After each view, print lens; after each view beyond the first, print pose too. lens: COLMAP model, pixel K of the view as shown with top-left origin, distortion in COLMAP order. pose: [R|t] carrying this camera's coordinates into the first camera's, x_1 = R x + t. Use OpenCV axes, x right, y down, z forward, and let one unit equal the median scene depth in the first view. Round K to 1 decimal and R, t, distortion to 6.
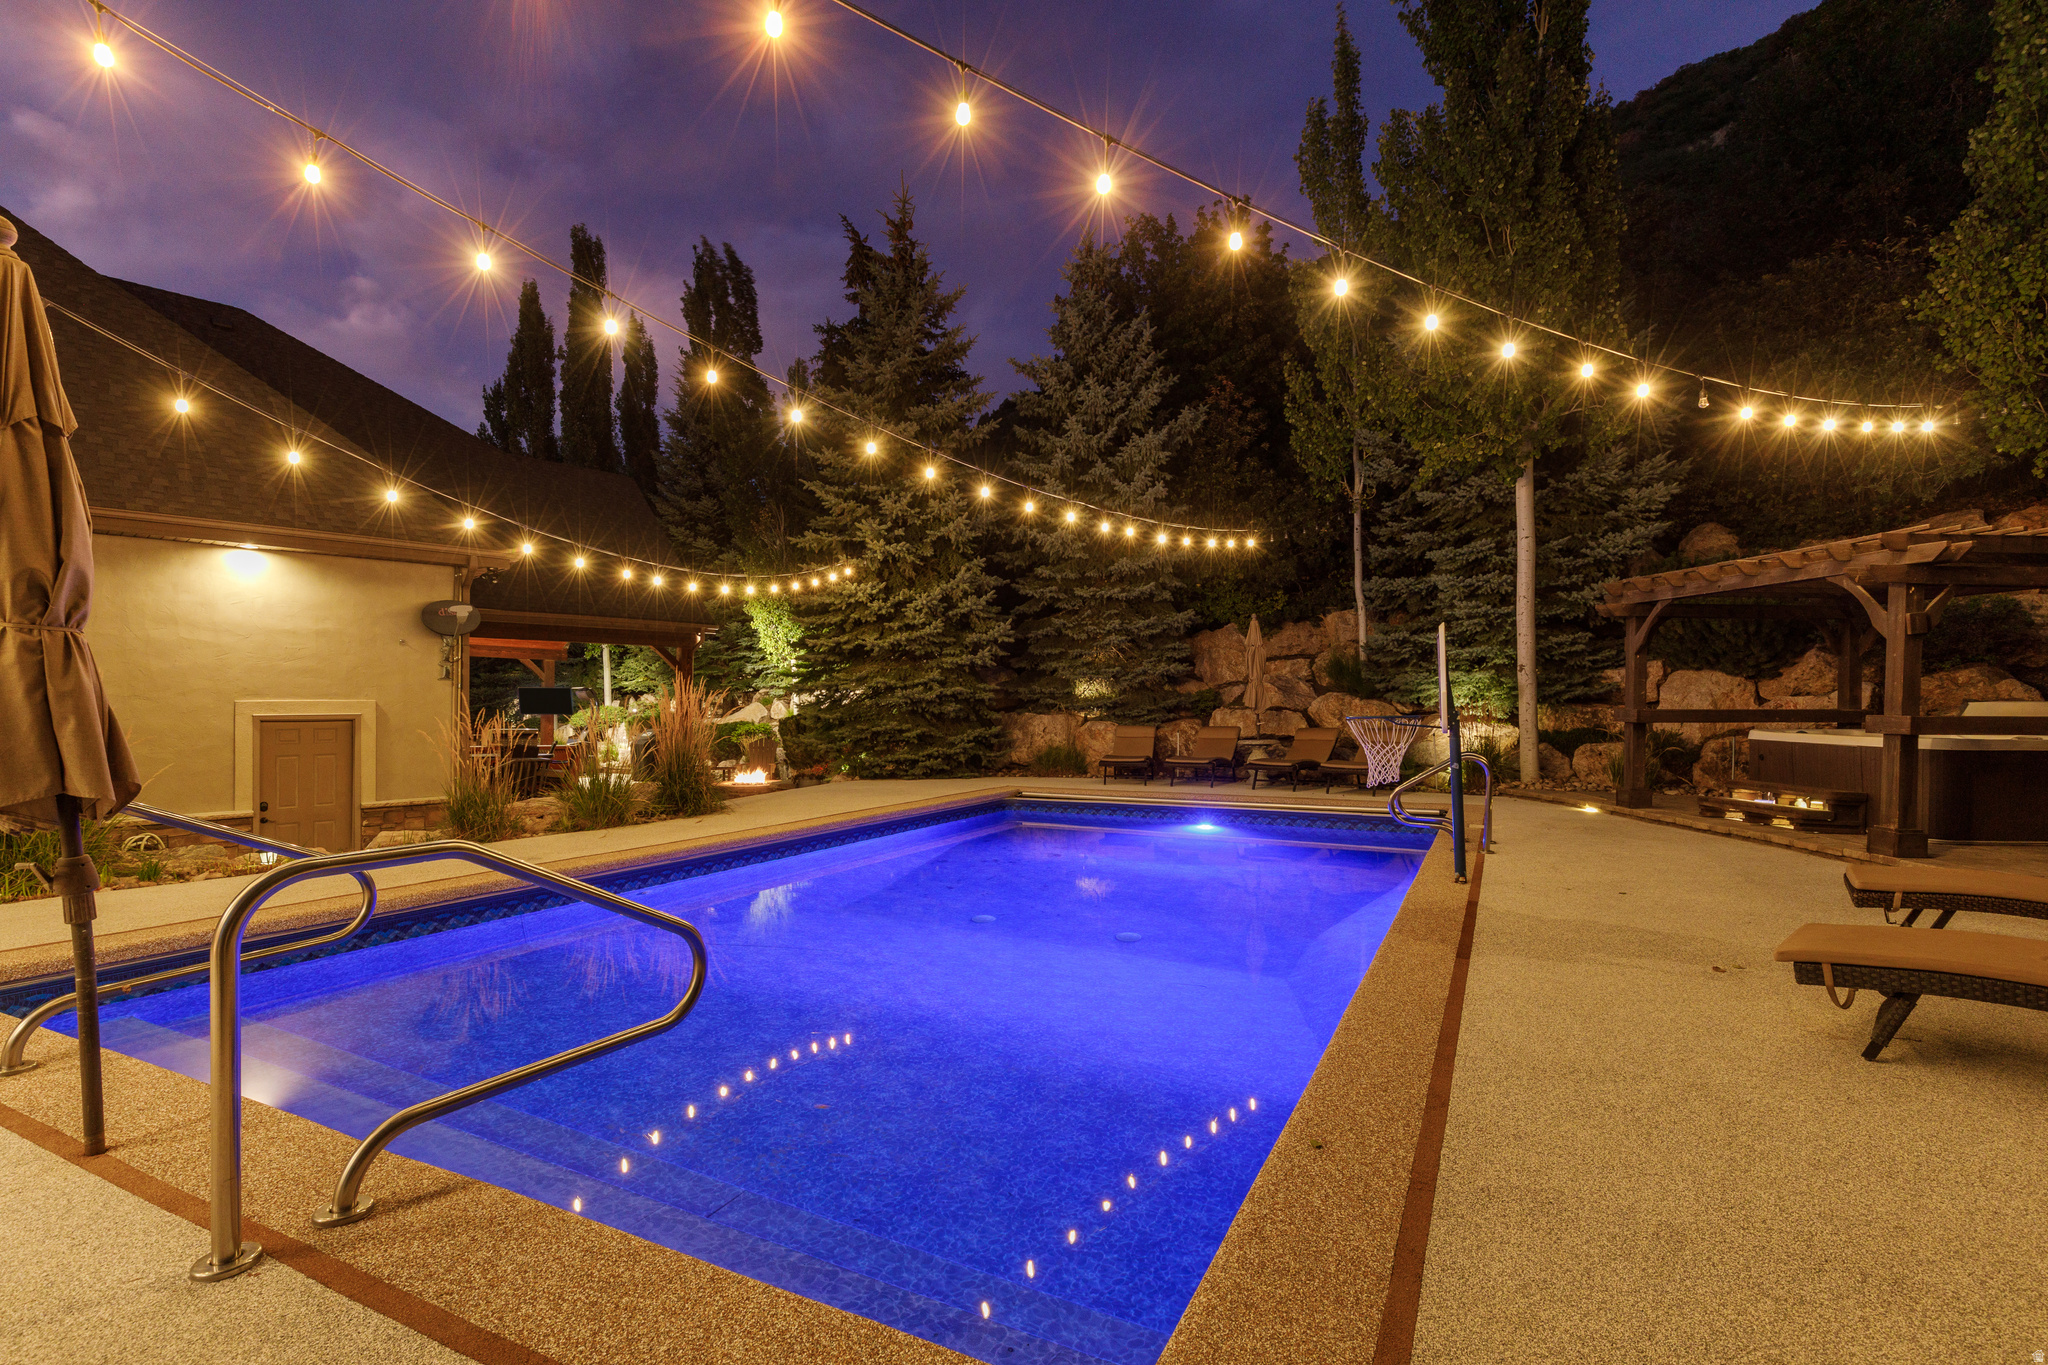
lens RADIAL K [[933.7, 0, 1010.4], [0, 933.7, 690.1], [0, 0, 1]] dist [0.010510, -0.002138]
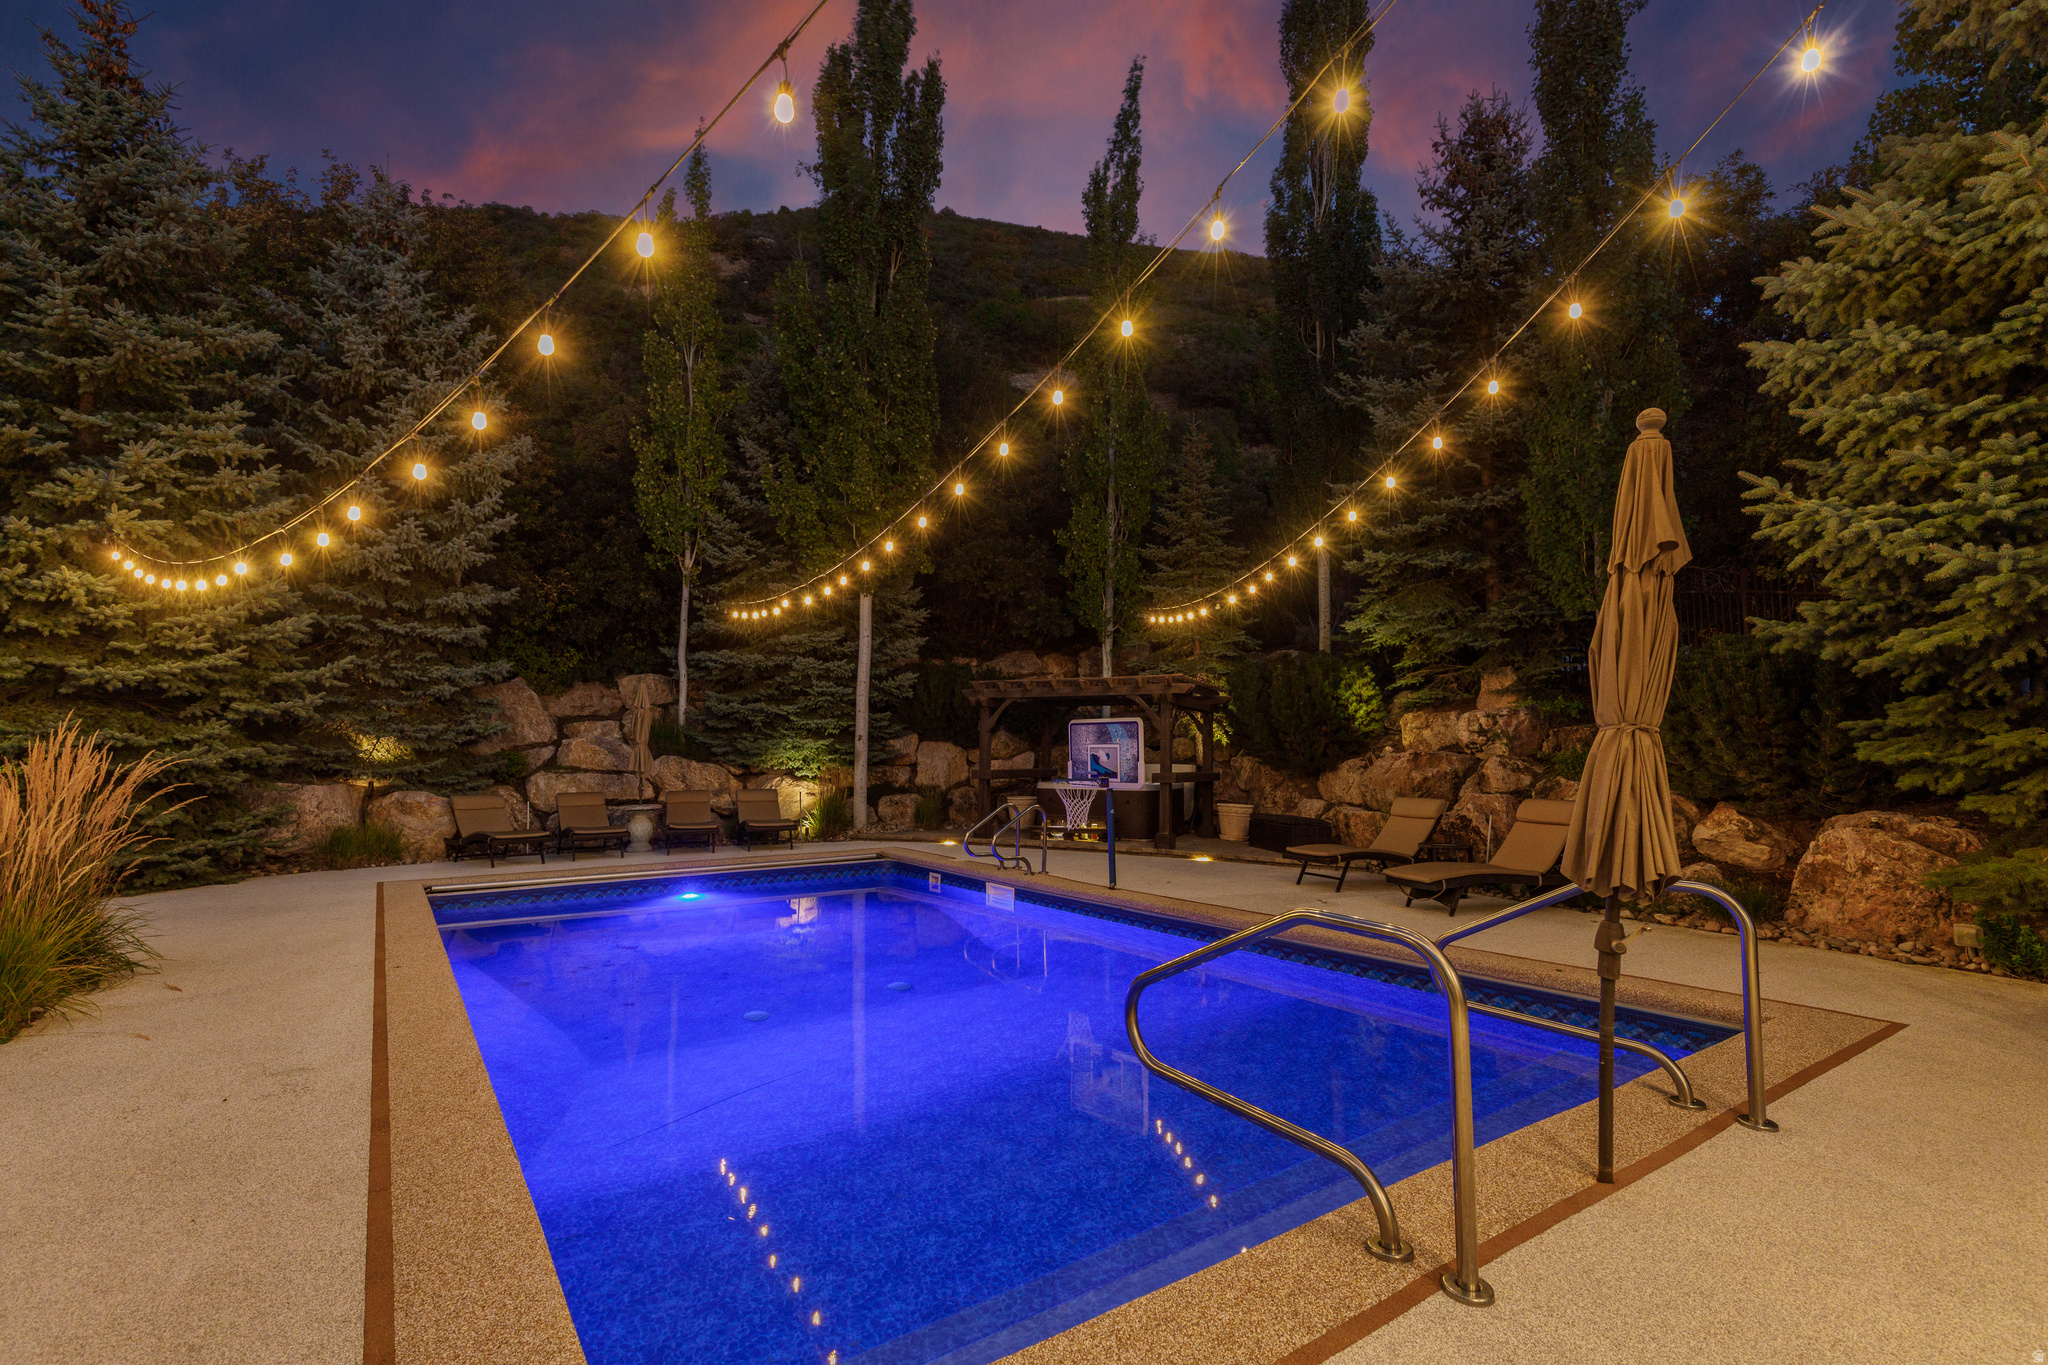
lens RADIAL K [[933.7, 0, 1018.8], [0, 933.7, 679.3], [0, 0, 1]] dist [0.010510, -0.002138]
pose [[0.461749, 0.073965, 0.883922, -0.493240], [-0.010789, 0.996912, -0.077784, -0.006362], [-0.886945, 0.026380, 0.461121, 0.223434]]
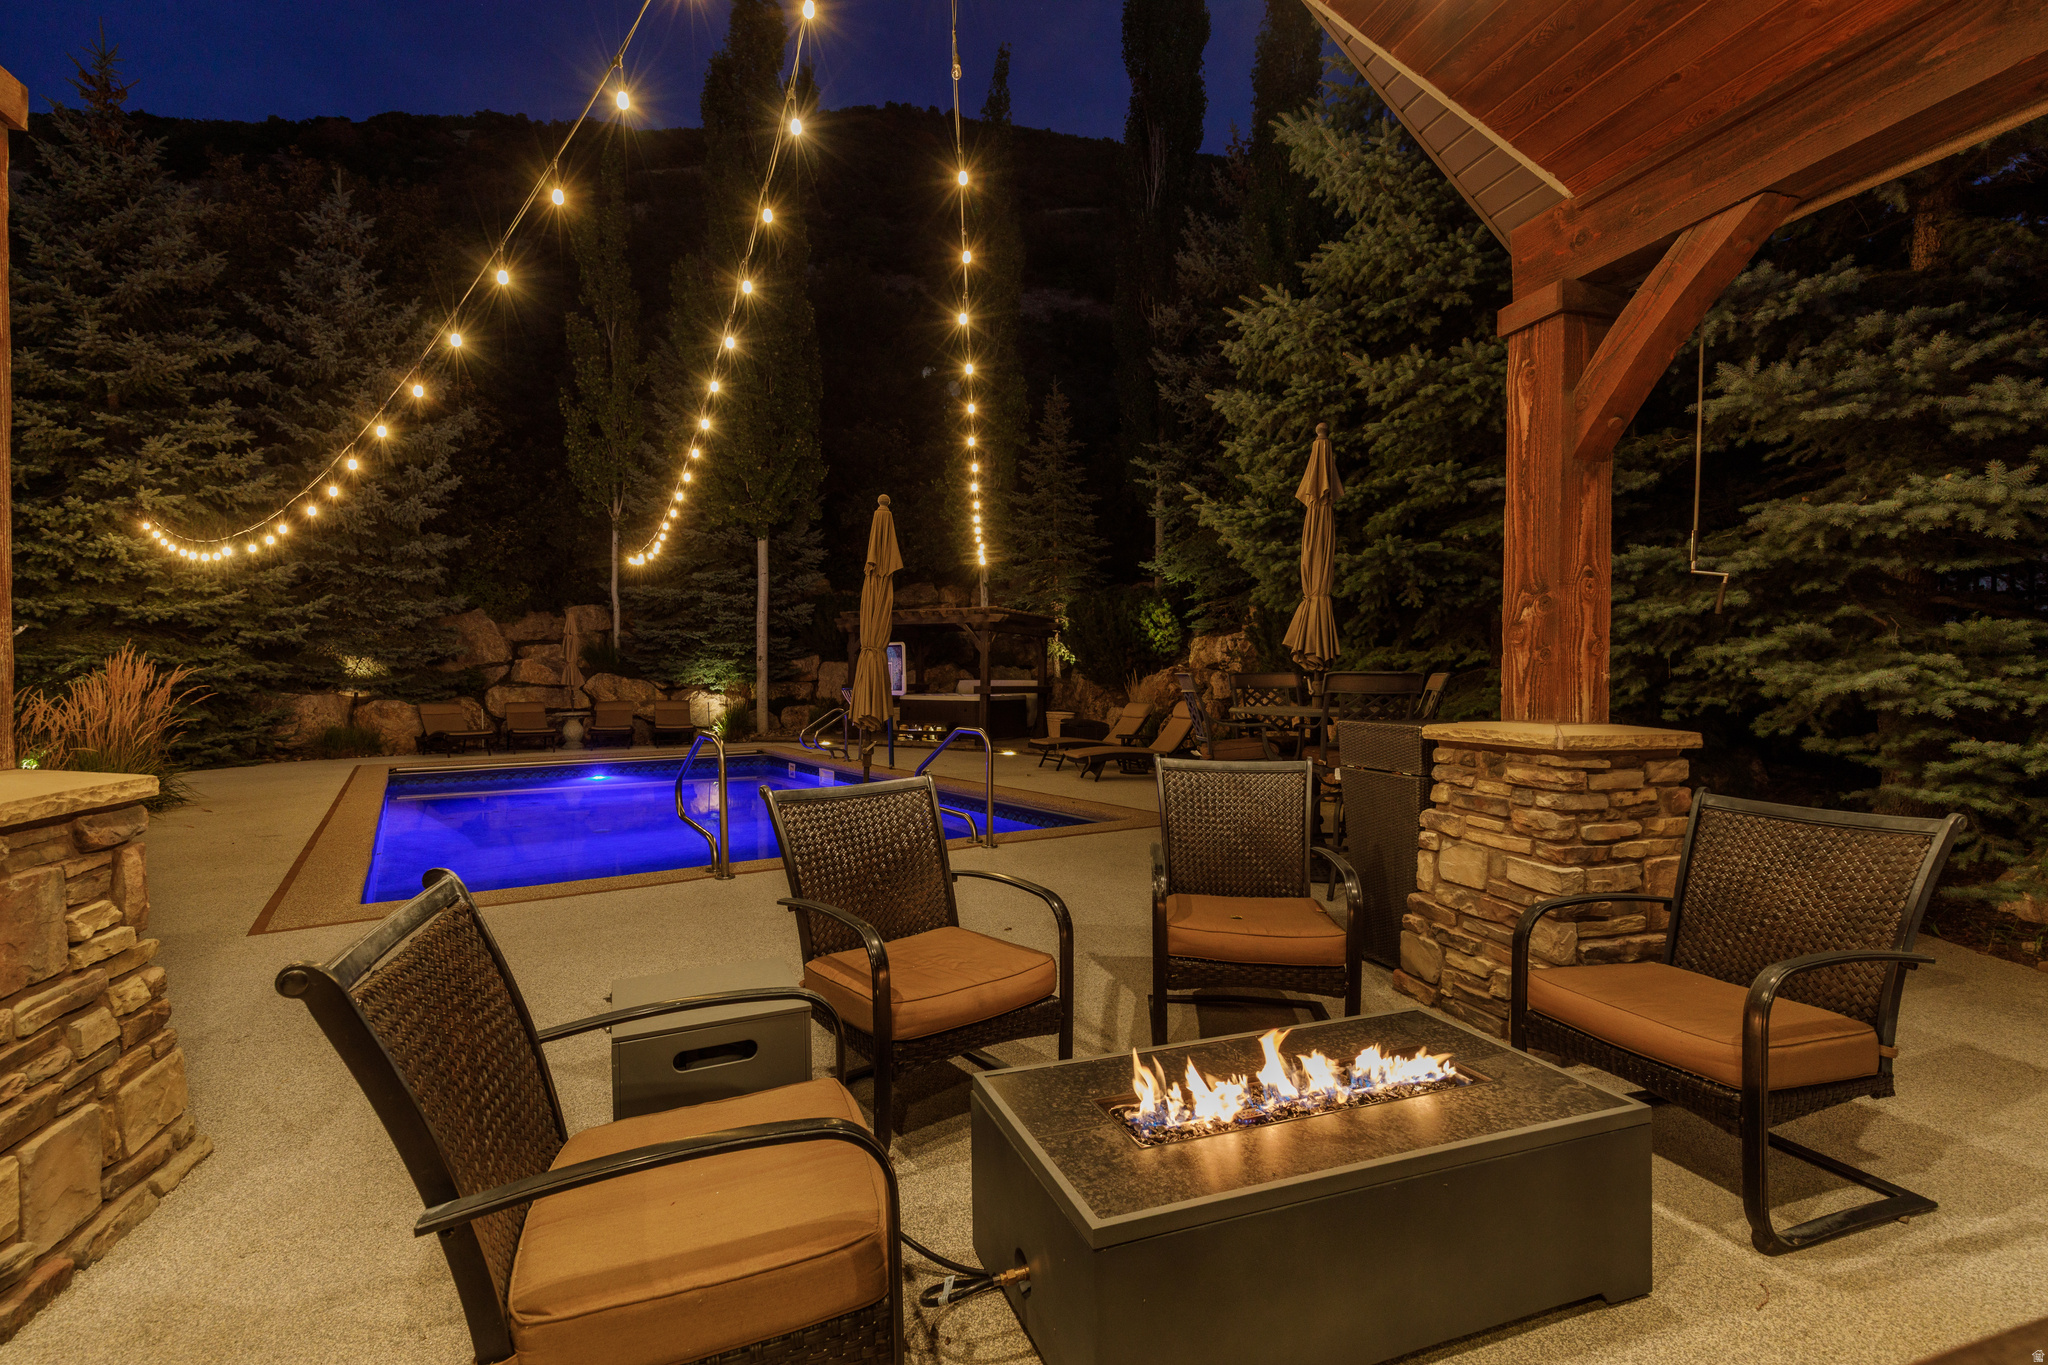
lens RADIAL K [[933.7, 0, 1016.1], [0, 933.7, 681.2], [0, 0, 1]] dist [0.010510, -0.002138]
pose [[0.480221, -0.001992, 0.877145, -0.609543], [-0.009928, 0.999921, 0.007707, -0.001918], [-0.877091, -0.012410, 0.480164, -0.107834]]
